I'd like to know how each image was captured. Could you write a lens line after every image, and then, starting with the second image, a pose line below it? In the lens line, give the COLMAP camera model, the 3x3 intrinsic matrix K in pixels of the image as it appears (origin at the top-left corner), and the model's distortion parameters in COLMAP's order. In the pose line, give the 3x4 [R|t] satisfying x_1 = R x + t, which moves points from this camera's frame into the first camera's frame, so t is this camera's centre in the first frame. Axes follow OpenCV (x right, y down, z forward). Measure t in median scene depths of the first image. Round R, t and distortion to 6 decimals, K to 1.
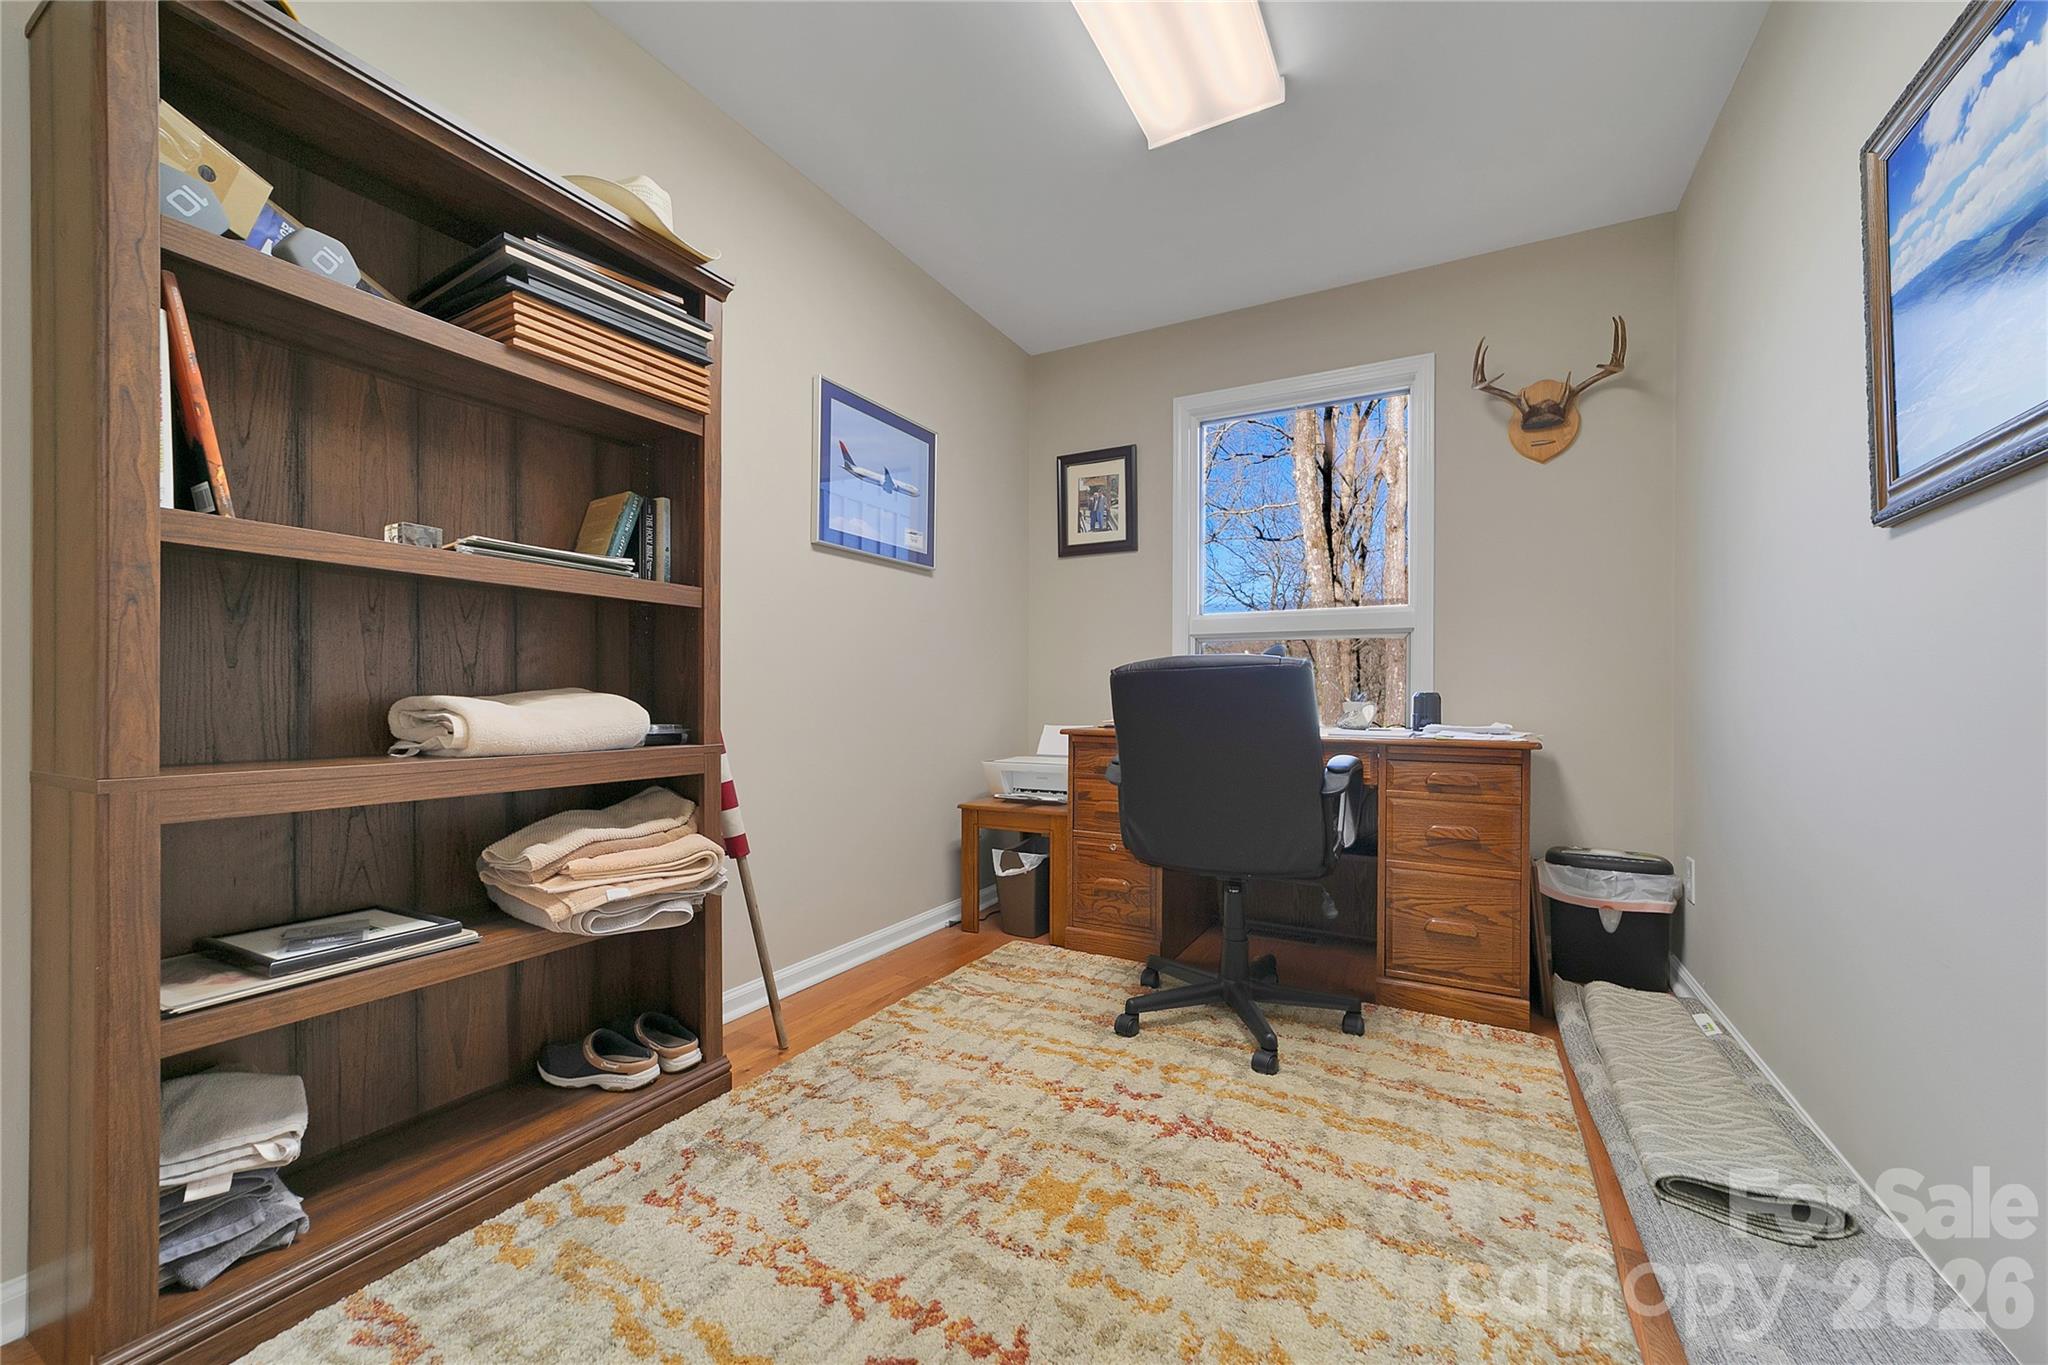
lens RADIAL K [[774.7, 0, 1019.9], [0, 774.7, 691.4], [0, 0, 1]] dist [-0.000329, 0.000208]
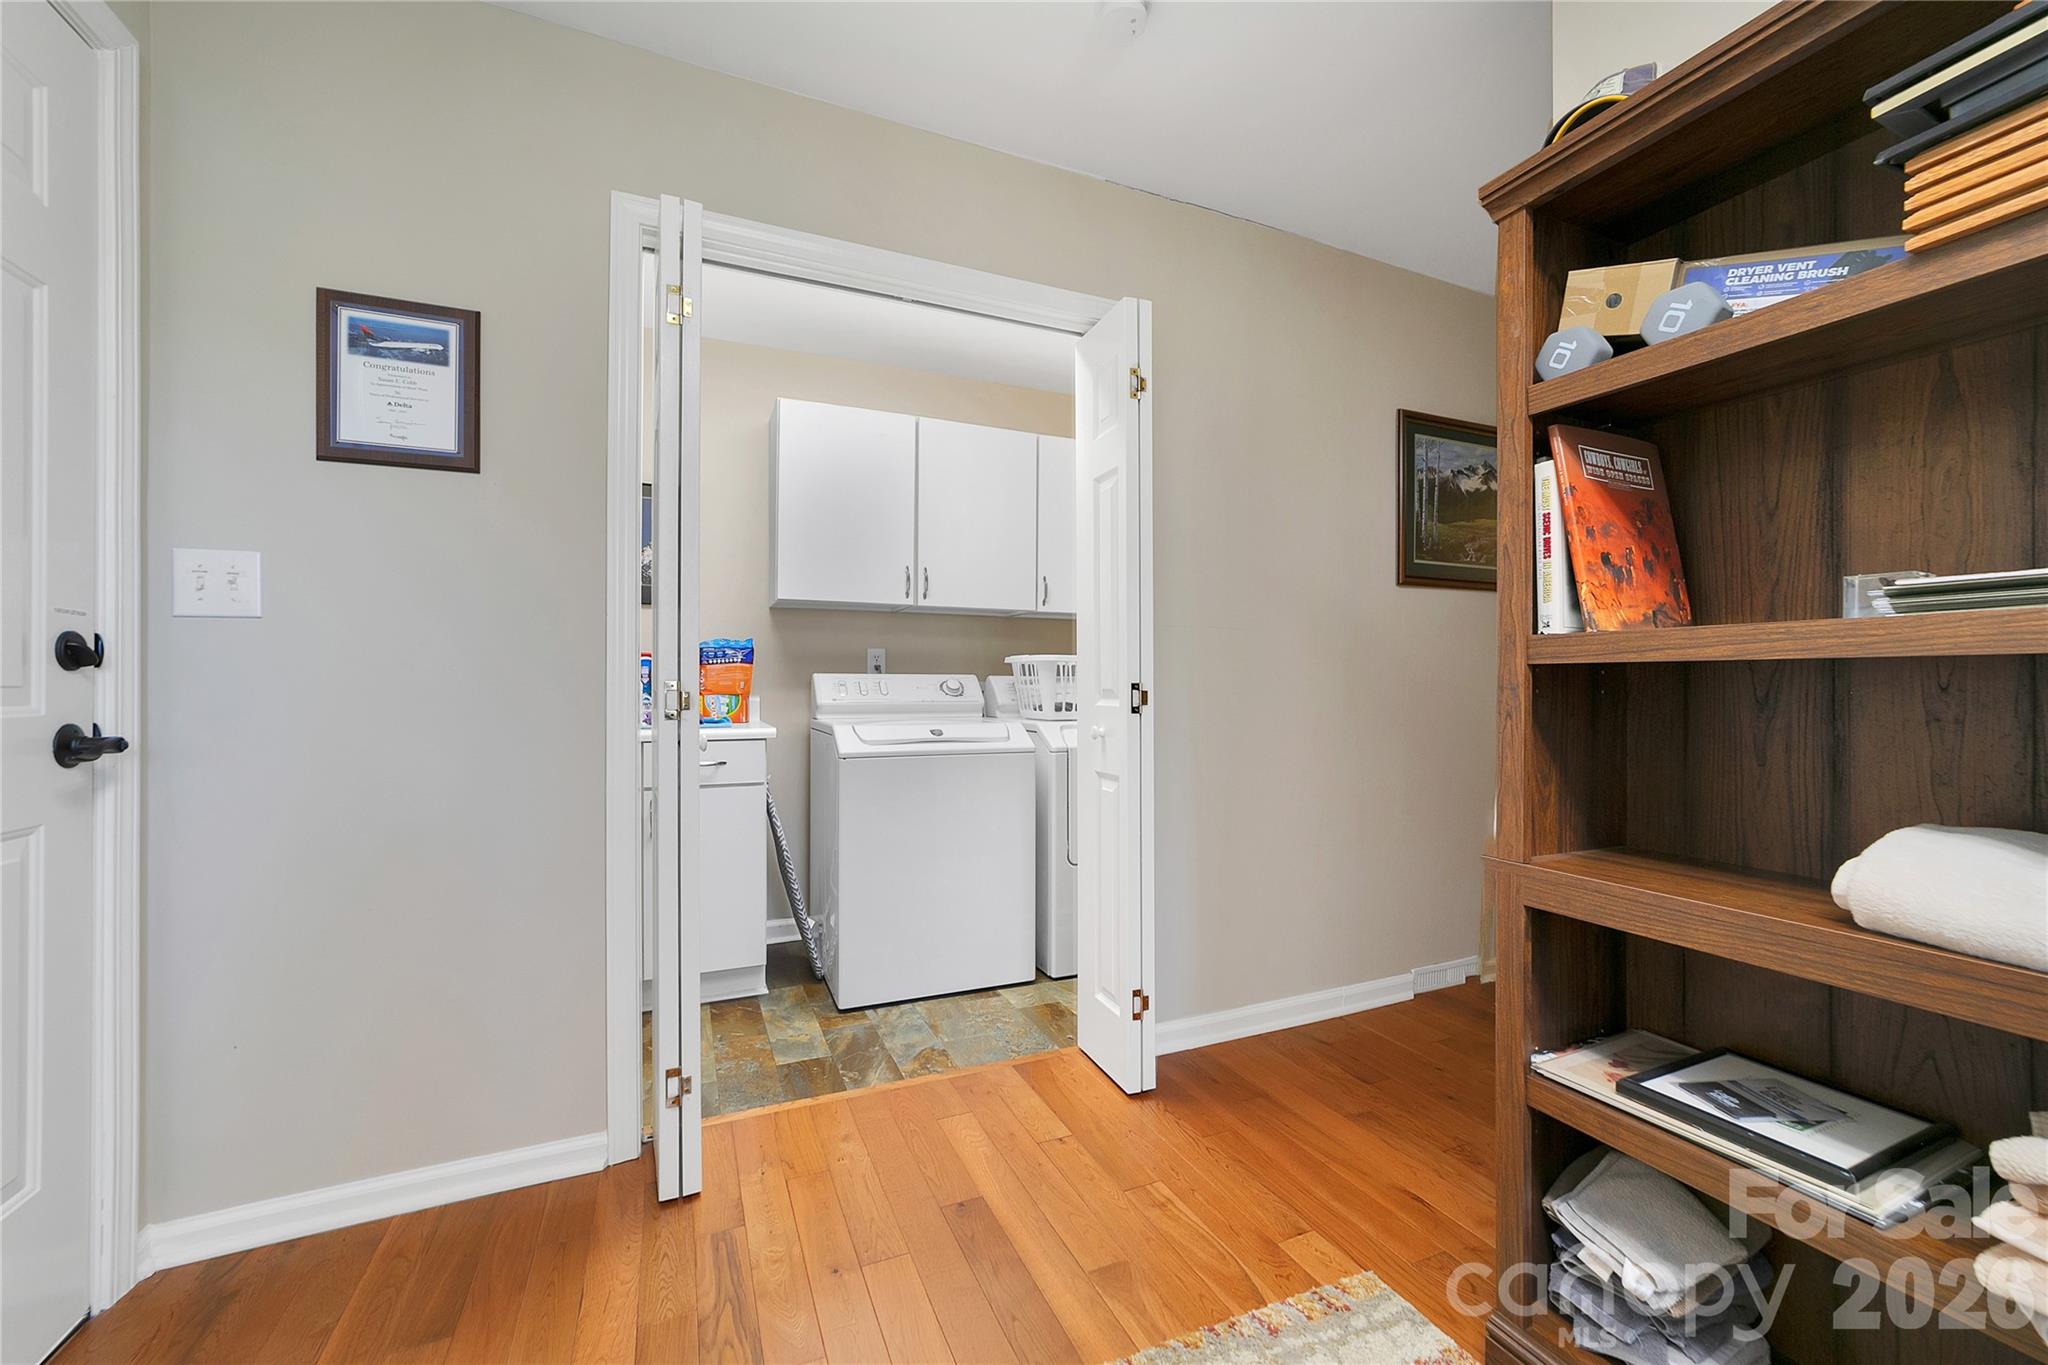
lens RADIAL K [[774.7, 0, 1019.9], [0, 774.7, 691.4], [0, 0, 1]] dist [-0.000329, 0.000208]
pose [[-0.602276, -0.004633, -0.798274, 0.231458], [0.003009, 0.999963, -0.008074, -0.111342], [0.798282, -0.007265, -0.602240, 0.833305]]
